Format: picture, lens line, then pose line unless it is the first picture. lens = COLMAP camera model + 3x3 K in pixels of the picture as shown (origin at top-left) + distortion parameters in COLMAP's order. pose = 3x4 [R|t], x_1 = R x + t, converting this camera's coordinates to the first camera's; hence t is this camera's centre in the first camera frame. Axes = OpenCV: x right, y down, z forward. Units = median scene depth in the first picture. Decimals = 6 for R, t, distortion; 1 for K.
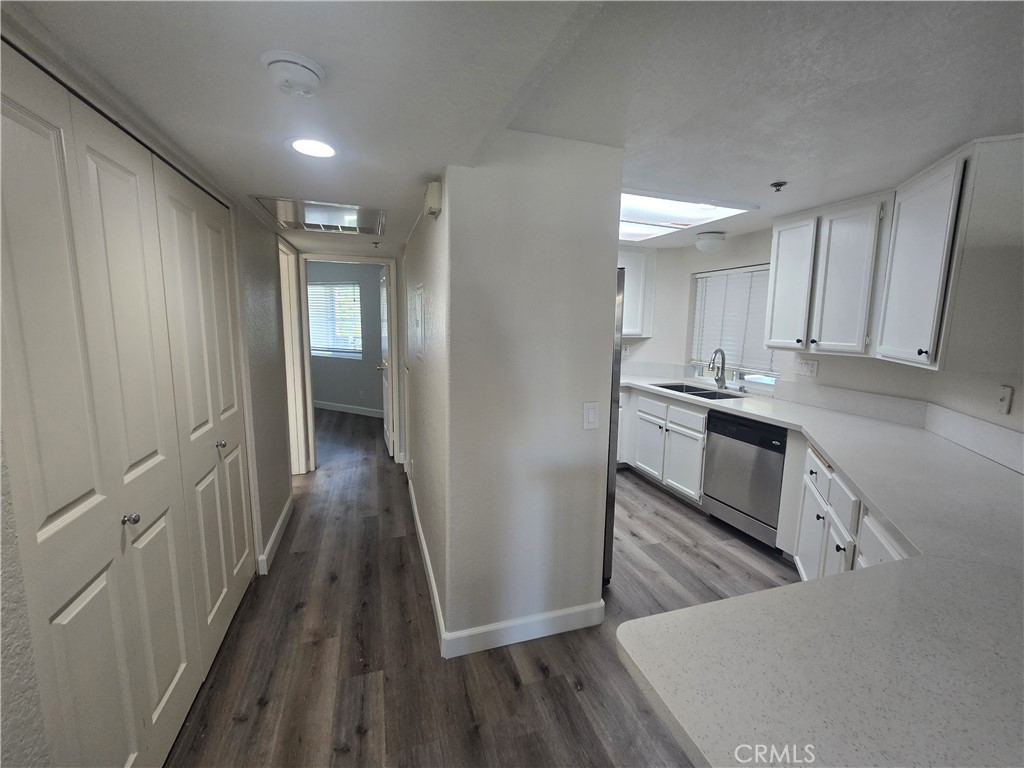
lens RADIAL K [[420.0, 0, 513.6], [0, 420.0, 375.8], [0, 0, 1]] dist [-0.000970, -0.000336]
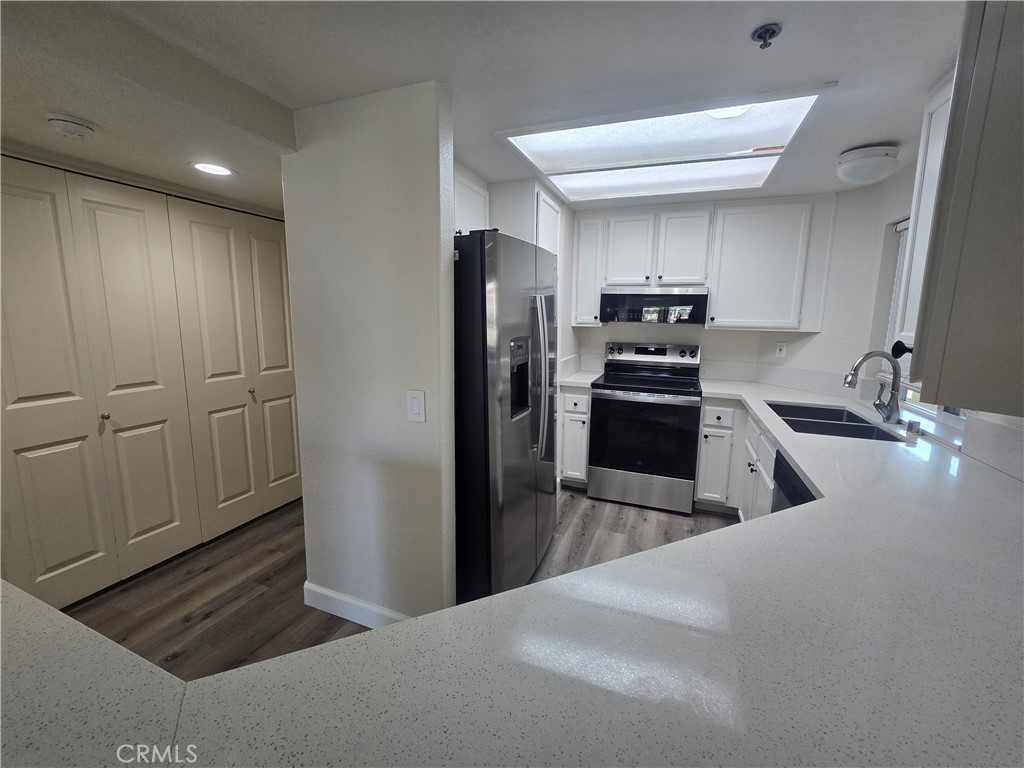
lens RADIAL K [[420.0, 0, 513.6], [0, 420.0, 375.8], [0, 0, 1]] dist [-0.000970, -0.000336]
pose [[0.768035, 0.089710, -0.634094, 0.986450], [-0.087094, 0.995572, 0.035359, -0.017325], [0.634458, 0.028069, 0.772447, 0.508033]]
